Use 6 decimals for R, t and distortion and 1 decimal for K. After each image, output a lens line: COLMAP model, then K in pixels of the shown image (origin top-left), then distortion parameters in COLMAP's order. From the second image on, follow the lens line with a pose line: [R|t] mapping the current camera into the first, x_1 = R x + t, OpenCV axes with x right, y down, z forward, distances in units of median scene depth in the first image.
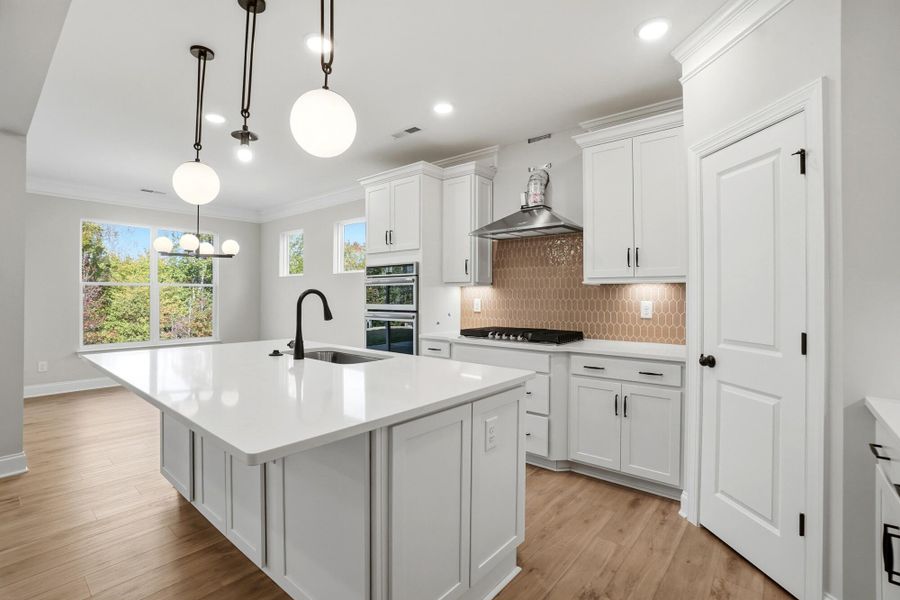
lens RADIAL K [[412.2, 0, 447.1], [0, 412.2, 299.0], [0, 0, 1]] dist [-0.059236, 0.029158]
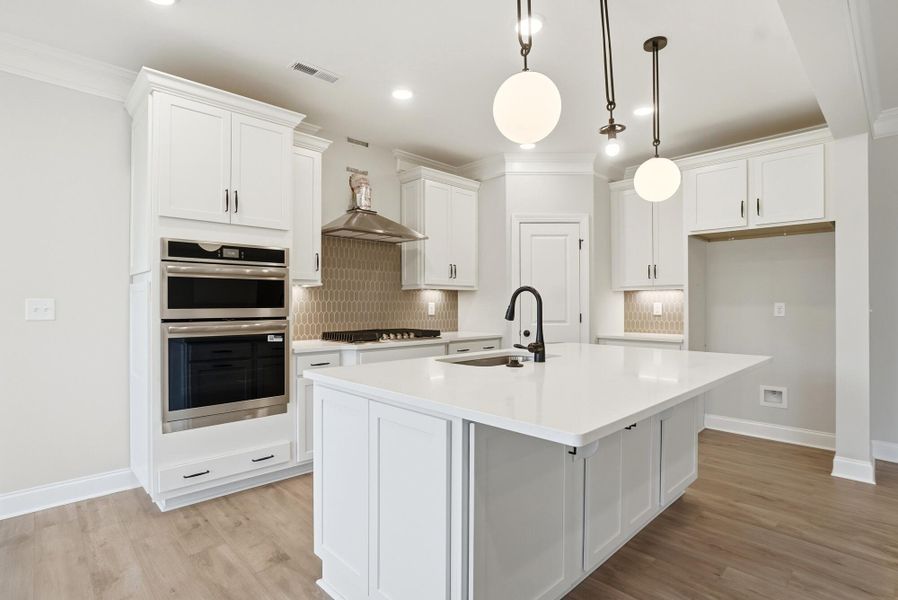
lens RADIAL K [[443.7, 0, 440.5], [0, 443.7, 306.1], [0, 0, 1]] dist [-0.035532, 0.000207]
pose [[0.117982, -0.004208, 0.993007, -0.846242], [0.006862, 0.999971, 0.003422, 0.010251], [-0.992992, 0.006410, 0.118007, 0.676294]]
